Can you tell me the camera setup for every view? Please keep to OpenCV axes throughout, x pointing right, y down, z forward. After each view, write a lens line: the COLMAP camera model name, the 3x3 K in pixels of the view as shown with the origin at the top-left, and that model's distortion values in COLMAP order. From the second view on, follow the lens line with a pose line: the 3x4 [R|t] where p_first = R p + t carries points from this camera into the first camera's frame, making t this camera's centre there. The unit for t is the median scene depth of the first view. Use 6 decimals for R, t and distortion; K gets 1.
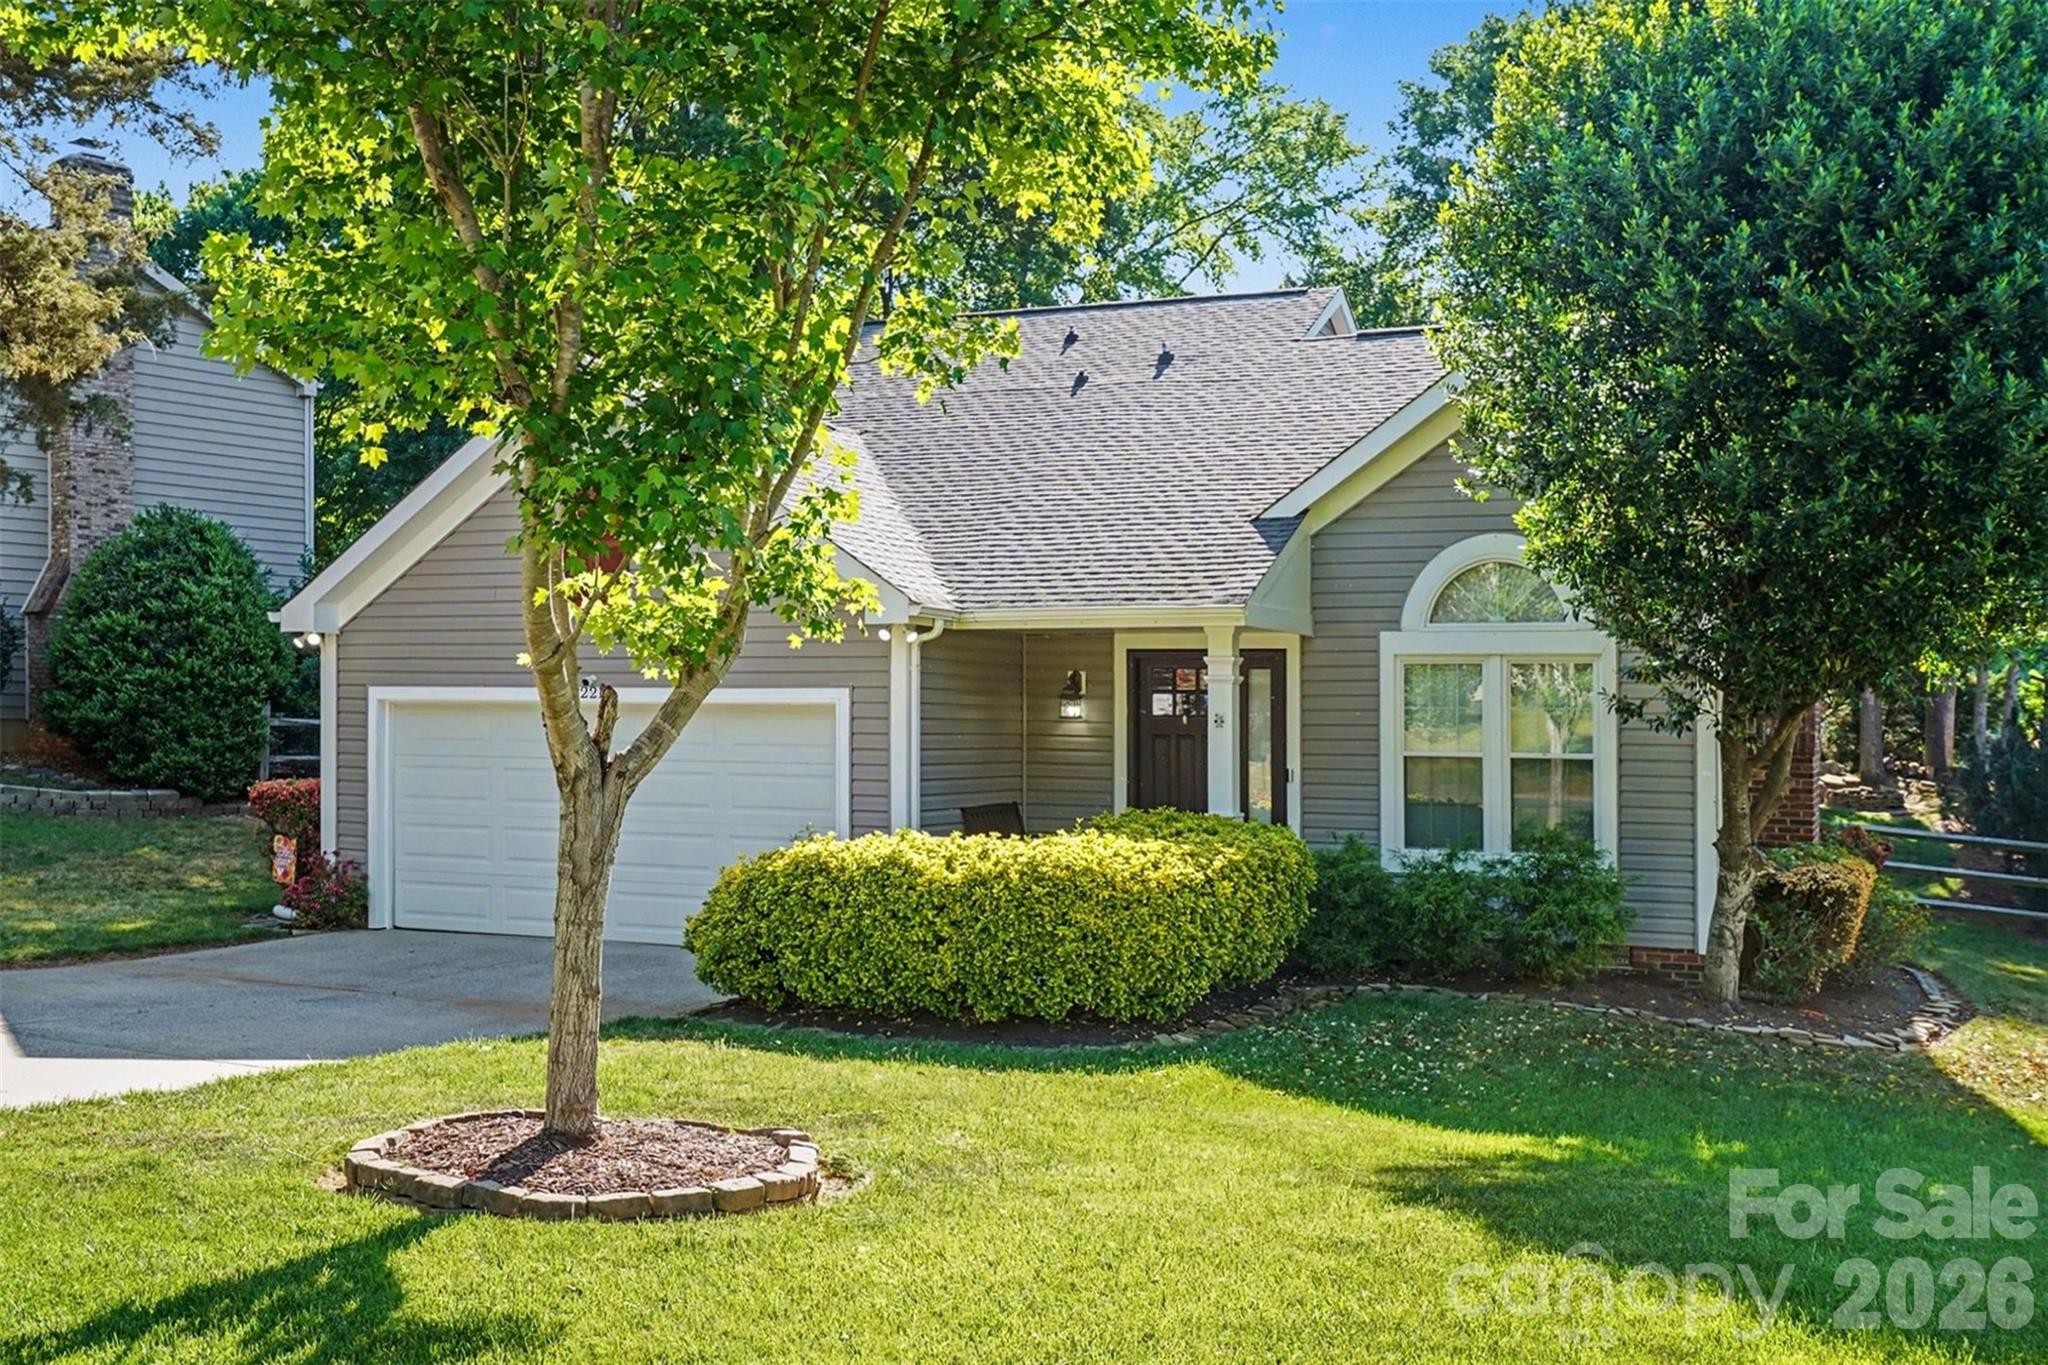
lens RADIAL K [[2238.2, 0, 1023.8], [0, 2238.2, 684.9], [0, 0, 1]] dist [-0.093978, 0.000000]
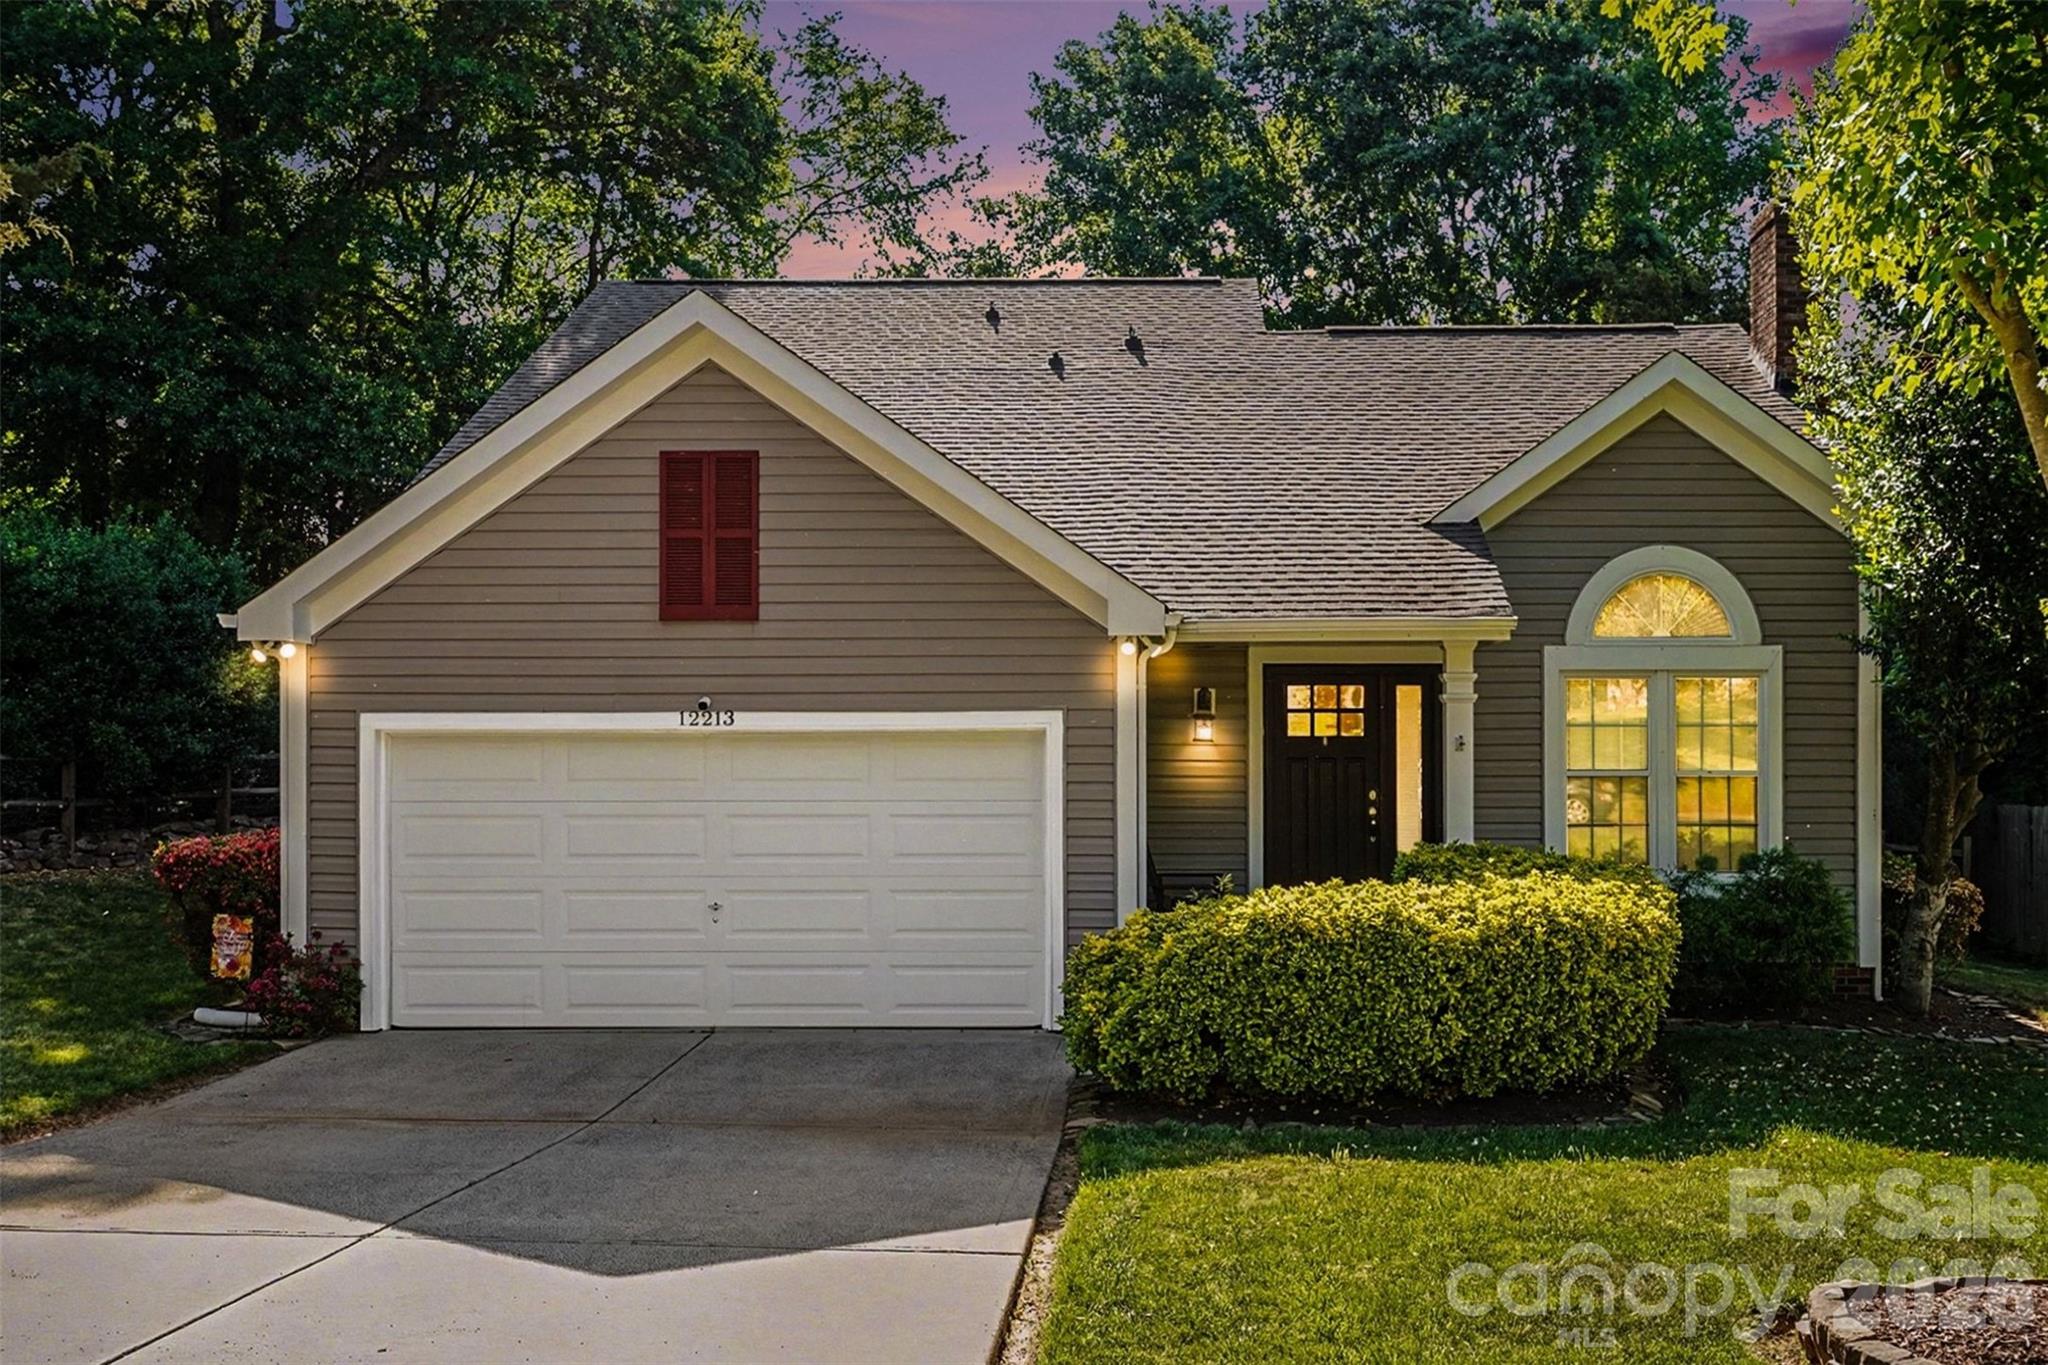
lens RADIAL K [[2238.2, 0, 1024.2], [0, 2238.2, 680.7], [0, 0, 1]] dist [-0.093978, 0.000000]
pose [[0.911183, -0.003177, 0.411990, -0.402950], [0.004966, 0.999982, -0.003272, -0.006674], [-0.411972, 0.005027, 0.911183, 0.217386]]
